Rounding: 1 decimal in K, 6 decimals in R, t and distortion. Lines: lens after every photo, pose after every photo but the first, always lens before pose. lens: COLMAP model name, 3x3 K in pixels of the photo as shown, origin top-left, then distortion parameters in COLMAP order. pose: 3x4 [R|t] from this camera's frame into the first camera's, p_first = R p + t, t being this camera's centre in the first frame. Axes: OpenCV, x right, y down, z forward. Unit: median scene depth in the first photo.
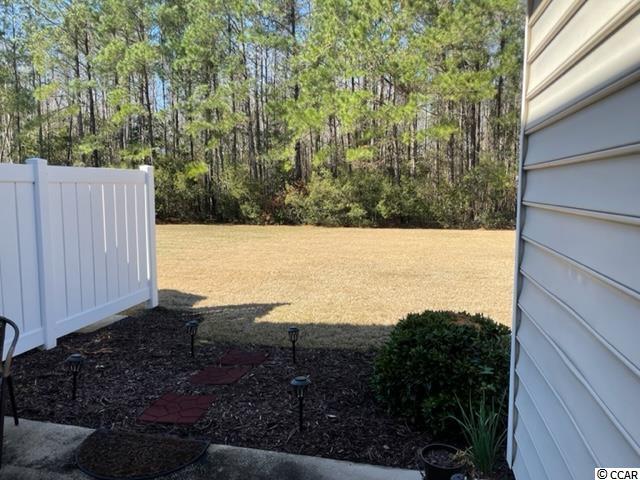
lens RADIAL K [[485.5, 0, 322.5], [0, 485.5, 238.3], [0, 0, 1]] dist [0.074692, -0.098276]
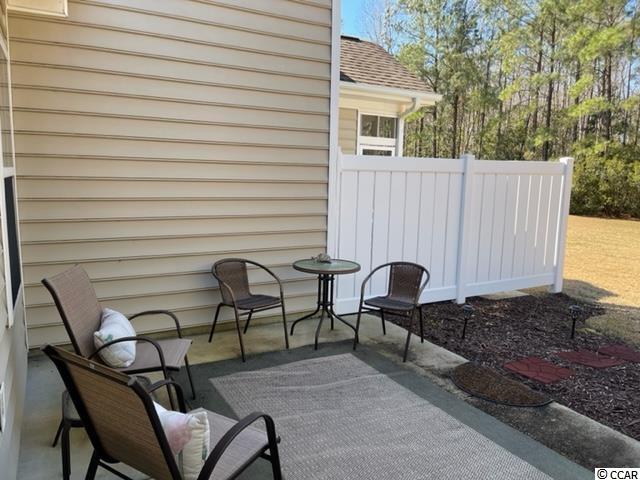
lens RADIAL K [[485.5, 0, 322.5], [0, 485.5, 238.3], [0, 0, 1]] dist [0.074692, -0.098276]
pose [[0.654744, 0.113058, -0.747347, 0.148668], [-0.098660, 0.993074, 0.063796, 0.010157], [0.749384, 0.031963, 0.661364, -0.117432]]
